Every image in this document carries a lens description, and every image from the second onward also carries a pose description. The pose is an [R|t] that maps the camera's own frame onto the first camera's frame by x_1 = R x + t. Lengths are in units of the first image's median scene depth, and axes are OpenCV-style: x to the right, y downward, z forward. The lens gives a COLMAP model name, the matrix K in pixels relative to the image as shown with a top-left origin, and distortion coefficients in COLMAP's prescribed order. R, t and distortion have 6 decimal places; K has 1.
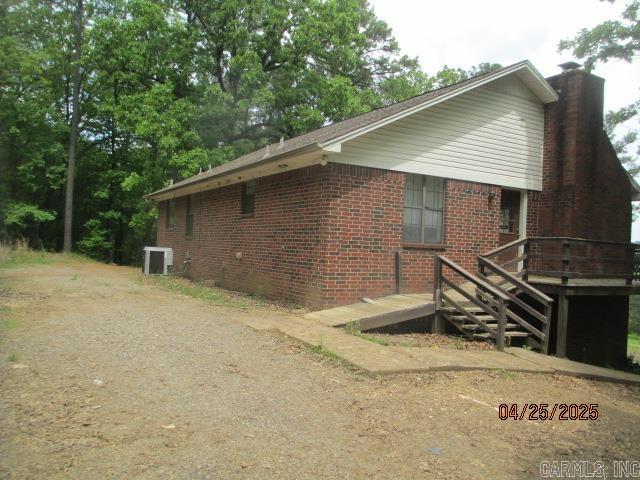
lens RADIAL K [[519.4, 0, 320.0], [0, 519.4, 240.0], [0, 0, 1]] dist [-0.064442, -0.000847]
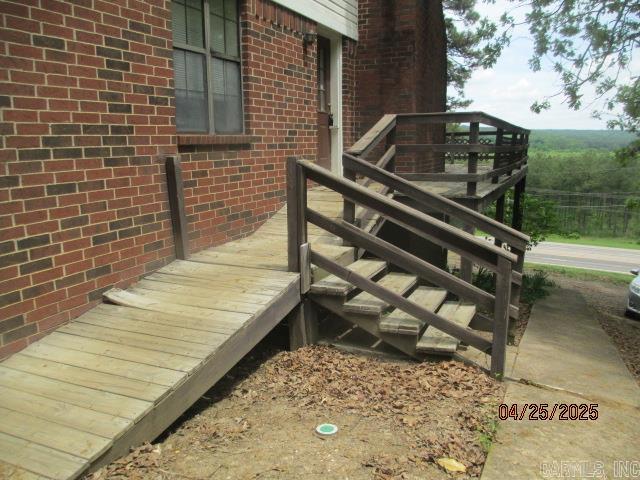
lens RADIAL K [[519.4, 0, 320.0], [0, 519.4, 240.0], [0, 0, 1]] dist [-0.064442, -0.000847]
pose [[0.805861, -0.159619, 0.570184, 0.003557], [0.037897, 0.974908, 0.219357, 0.001204], [-0.590891, -0.155163, 0.791690, 0.602132]]
